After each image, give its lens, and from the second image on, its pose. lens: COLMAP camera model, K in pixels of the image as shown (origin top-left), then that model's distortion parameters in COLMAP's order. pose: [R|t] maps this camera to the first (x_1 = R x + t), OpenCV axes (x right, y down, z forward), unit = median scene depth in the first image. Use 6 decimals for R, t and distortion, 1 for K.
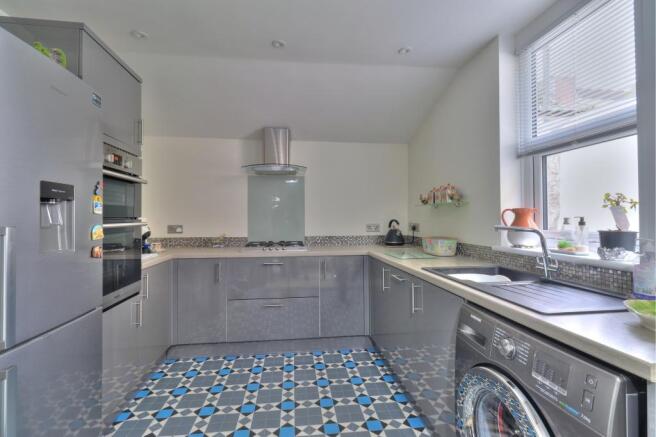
lens RADIAL K [[303.3, 0, 311.8], [0, 303.3, 209.3], [0, 0, 1]] dist [0.003431, -0.003886]
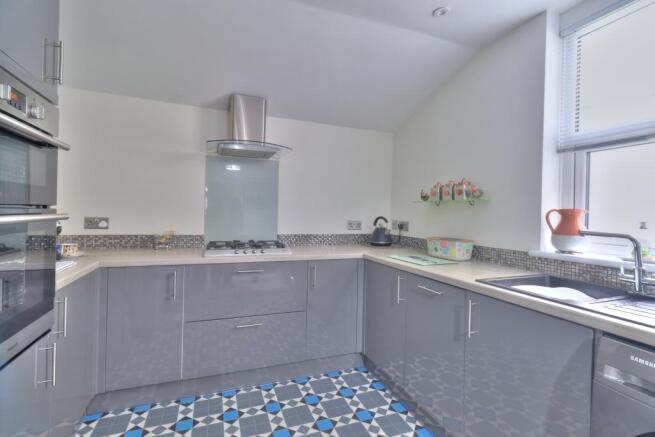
lens RADIAL K [[302.8, 0, 307.0], [0, 302.8, 210.8], [0, 0, 1]] dist [0.003431, -0.003886]
pose [[0.965106, 0.028268, 0.260331, -0.213771], [-0.035134, 0.999146, 0.021758, 0.006611], [-0.259493, -0.030146, 0.965274, 0.260435]]
